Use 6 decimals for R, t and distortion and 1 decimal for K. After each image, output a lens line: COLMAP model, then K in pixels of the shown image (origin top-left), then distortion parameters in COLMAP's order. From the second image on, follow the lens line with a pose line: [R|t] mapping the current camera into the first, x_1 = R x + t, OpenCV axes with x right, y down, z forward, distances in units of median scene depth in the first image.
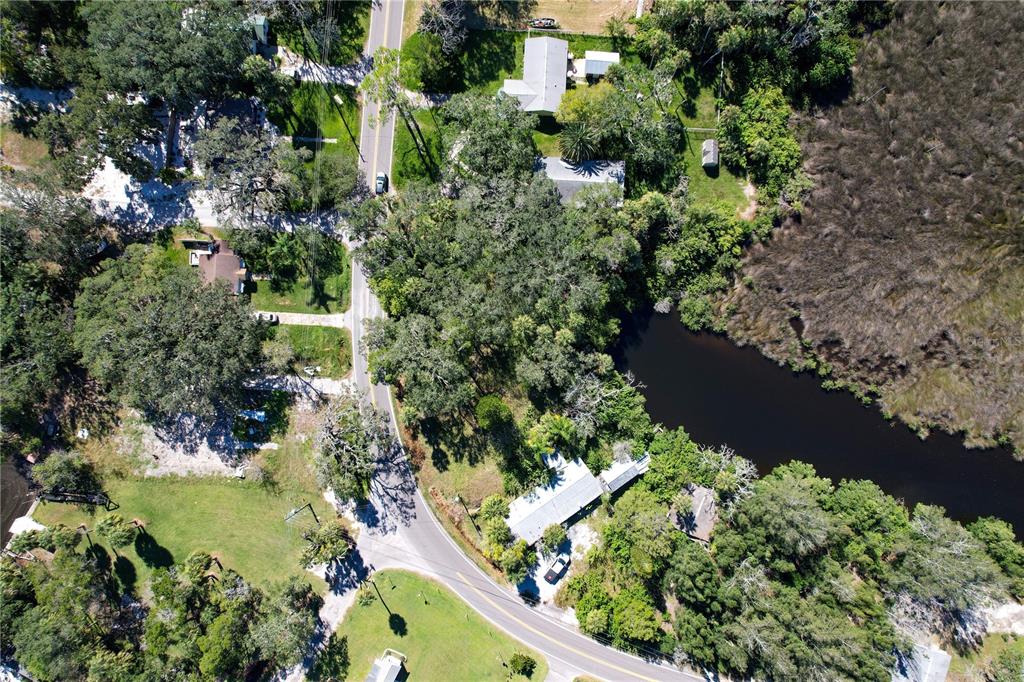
lens RADIAL K [[659.6, 0, 515.3], [0, 659.6, 335.8], [0, 0, 1]] dist [-0.072395, 0.067974]
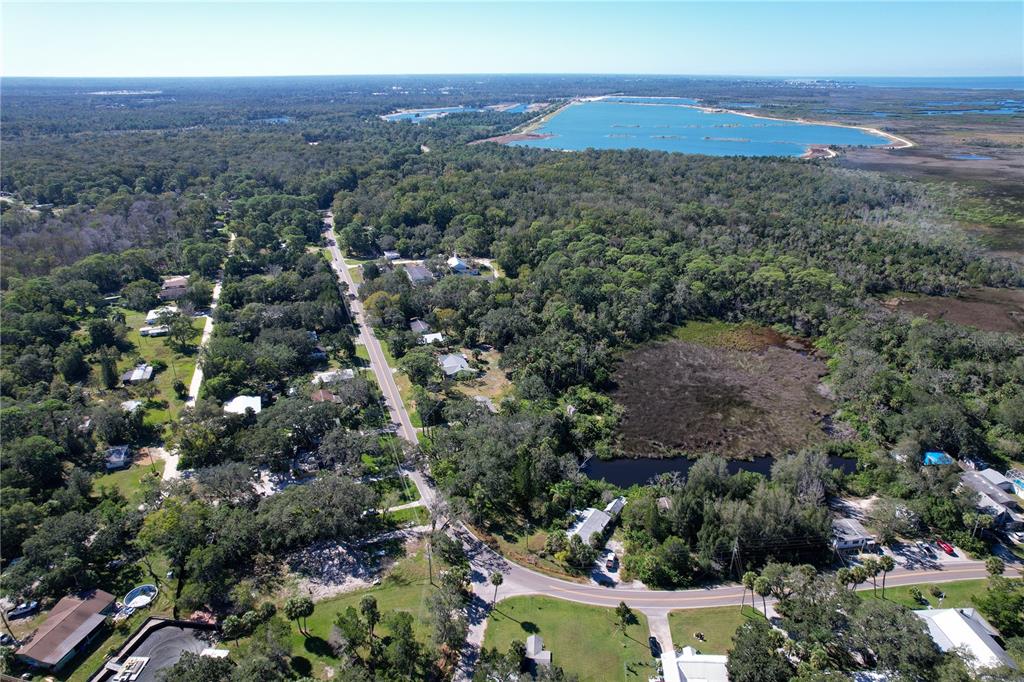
lens RADIAL K [[659.6, 0, 515.3], [0, 659.6, 335.8], [0, 0, 1]] dist [-0.072395, 0.067974]
pose [[0.919399, -0.144705, 0.365741, -0.583463], [0.392865, 0.382892, -0.836093, 1.265816], [-0.019052, 0.912389, 0.408880, -0.034929]]
